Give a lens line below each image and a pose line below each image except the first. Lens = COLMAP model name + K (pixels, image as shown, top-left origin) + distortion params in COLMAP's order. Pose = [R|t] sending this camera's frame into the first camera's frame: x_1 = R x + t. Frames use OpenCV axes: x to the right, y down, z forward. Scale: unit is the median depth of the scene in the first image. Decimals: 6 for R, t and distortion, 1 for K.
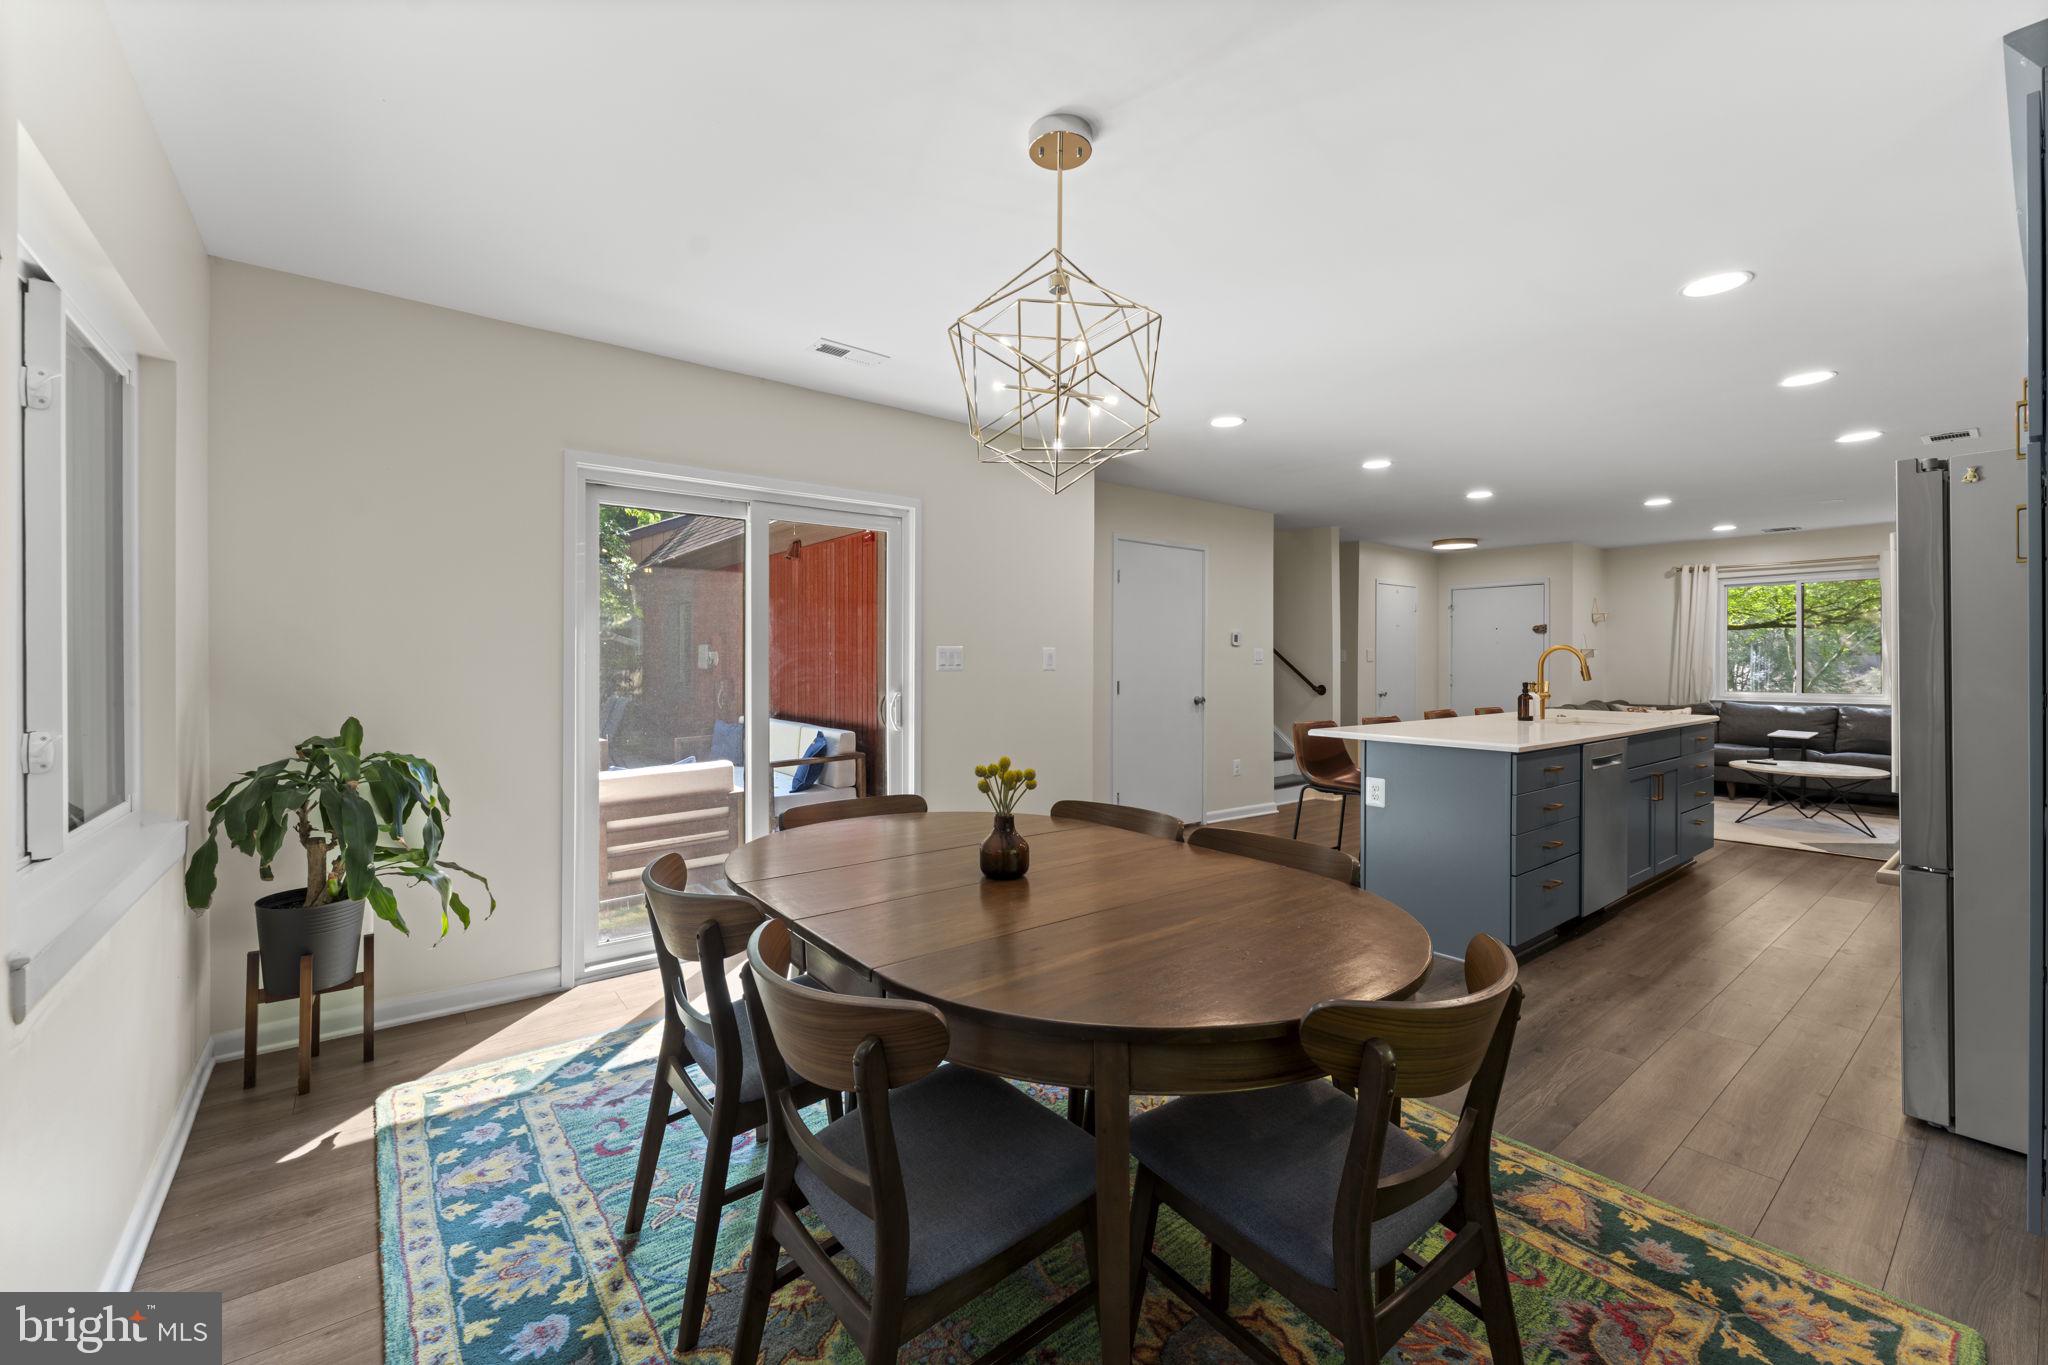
lens RADIAL K [[826.6, 0, 1016.9], [0, 826.6, 667.3], [0, 0, 1]] dist [-0.001671, 0.000228]
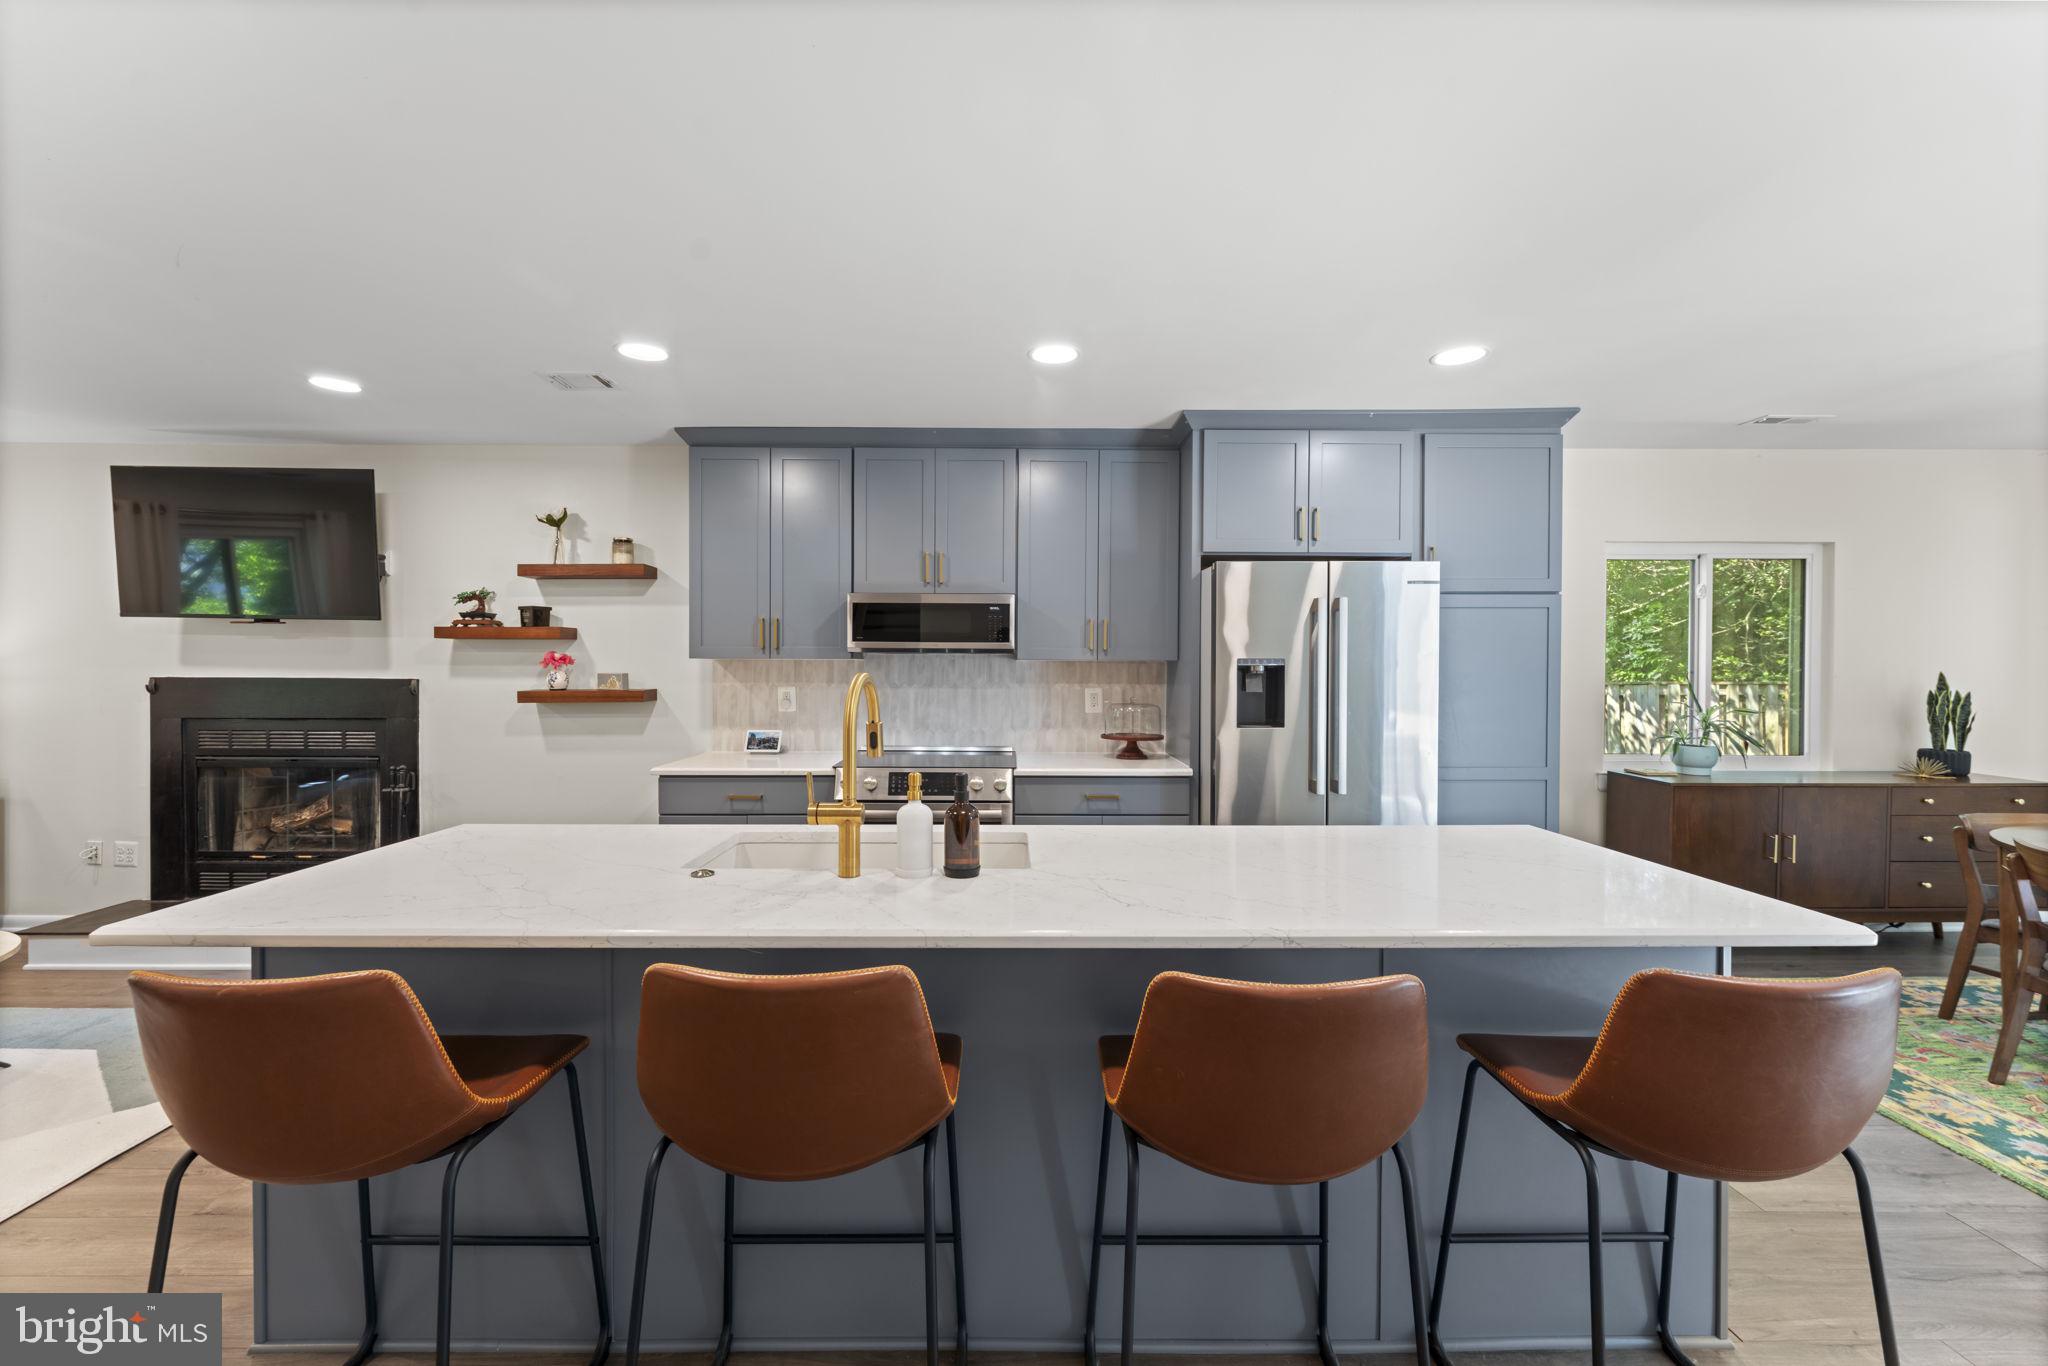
lens RADIAL K [[826.6, 0, 1015.4], [0, 826.6, 676.4], [0, 0, 1]] dist [-0.001671, 0.000228]
pose [[-0.794791, -0.011786, 0.606769, 0.719072], [-0.000223, 0.999817, 0.019127, -0.065637], [-0.606883, 0.015067, -0.794648, 2.494247]]
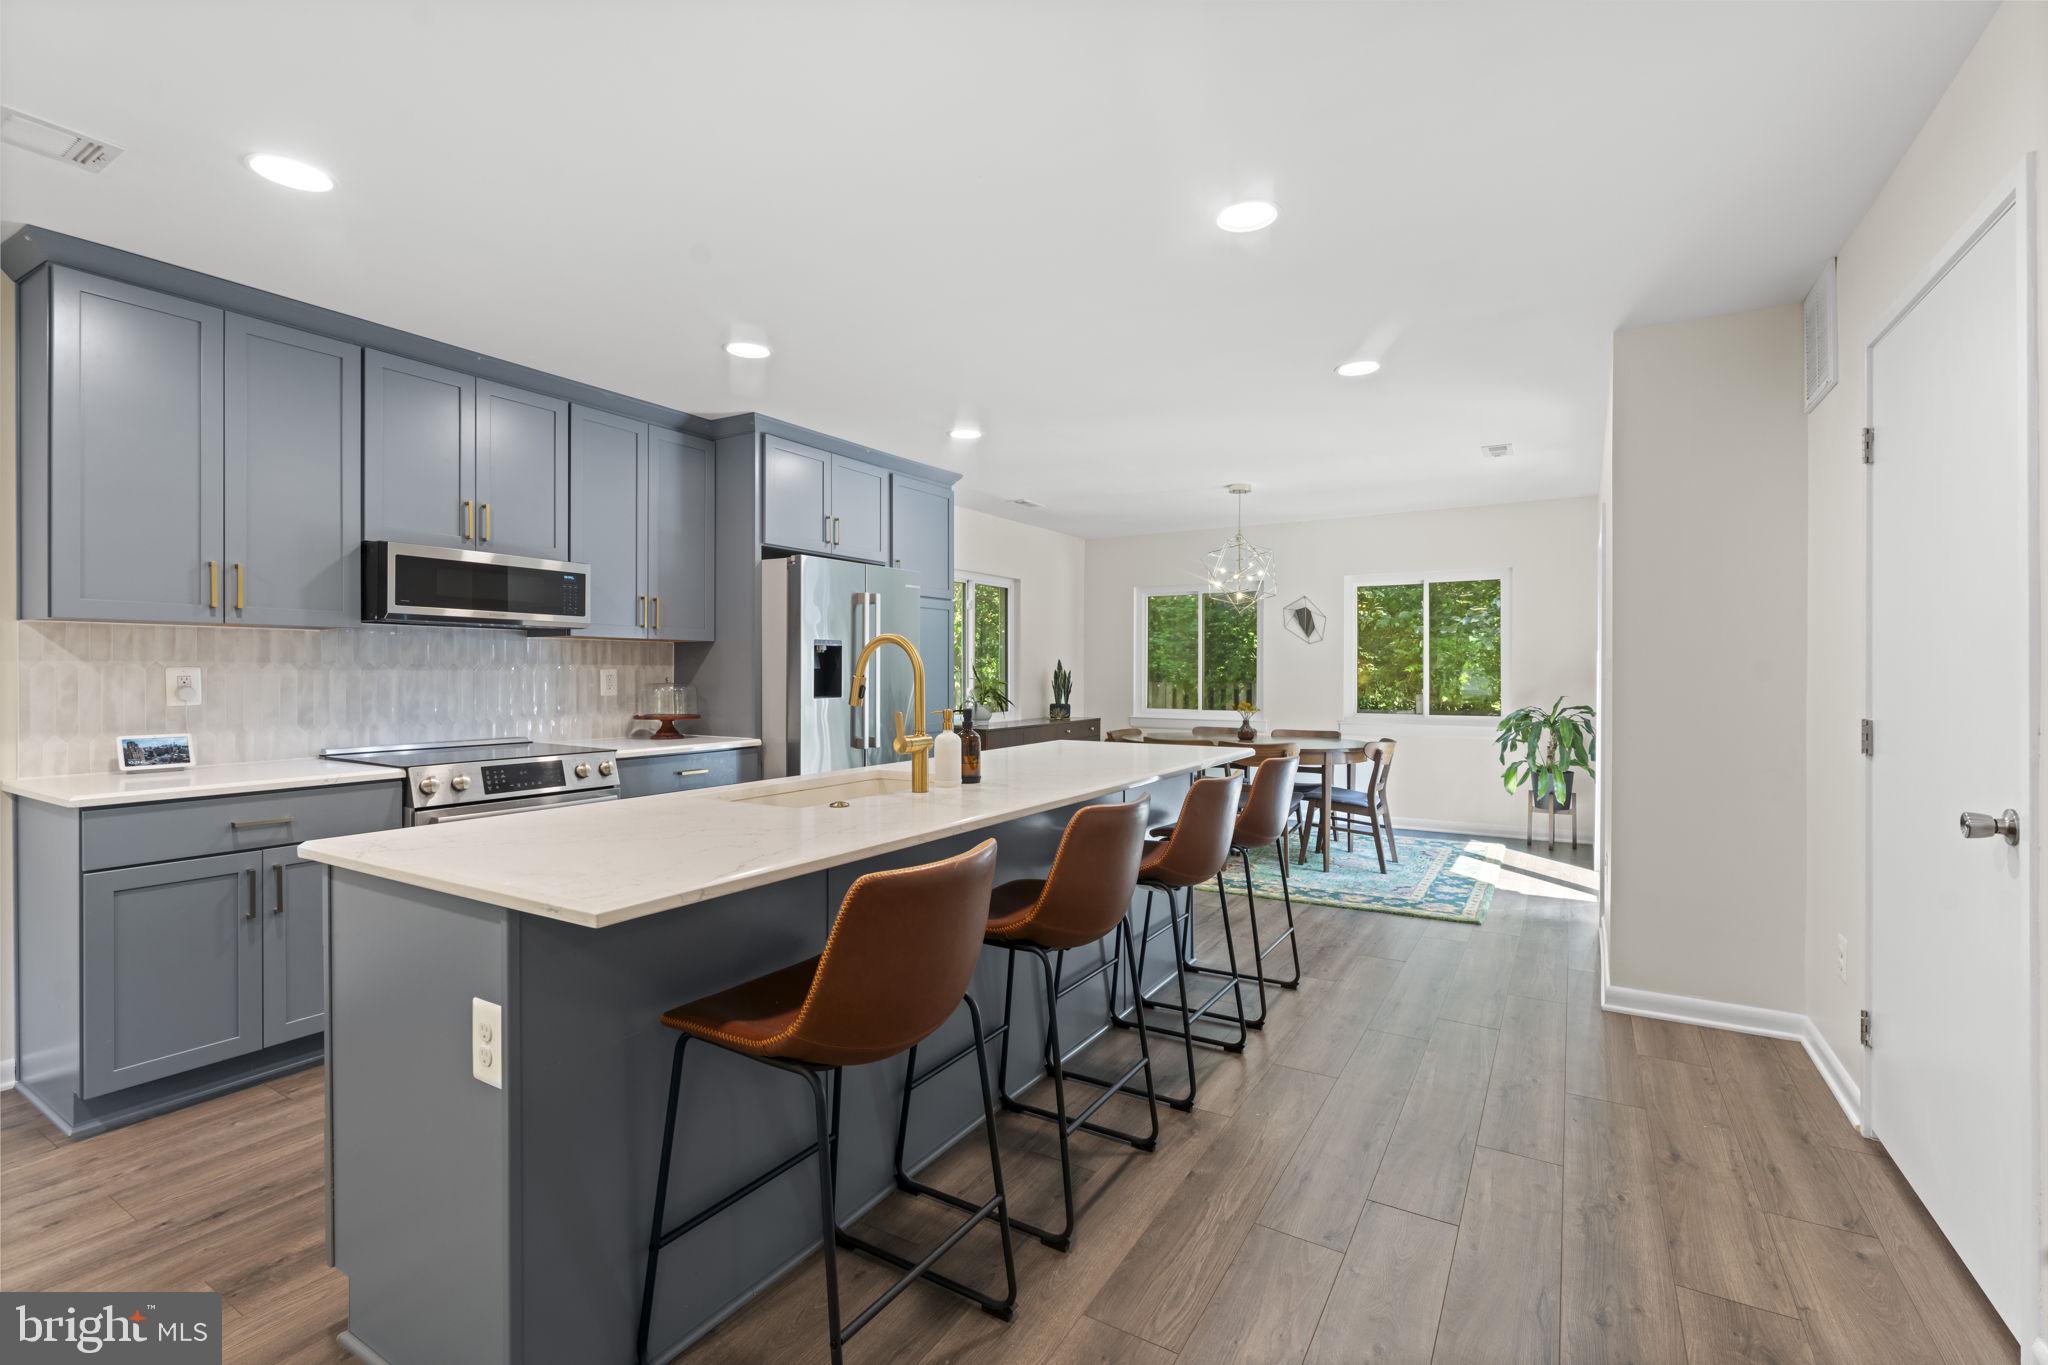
lens RADIAL K [[911.5, 0, 1035.5], [0, 911.5, 671.0], [0, 0, 1]] dist [-0.001607, -0.001118]
pose [[-0.930289, -0.001435, -0.366825, 1.529279], [-0.003304, 0.999985, 0.004469, -0.014949], [0.366813, 0.005369, -0.930279, 3.003406]]
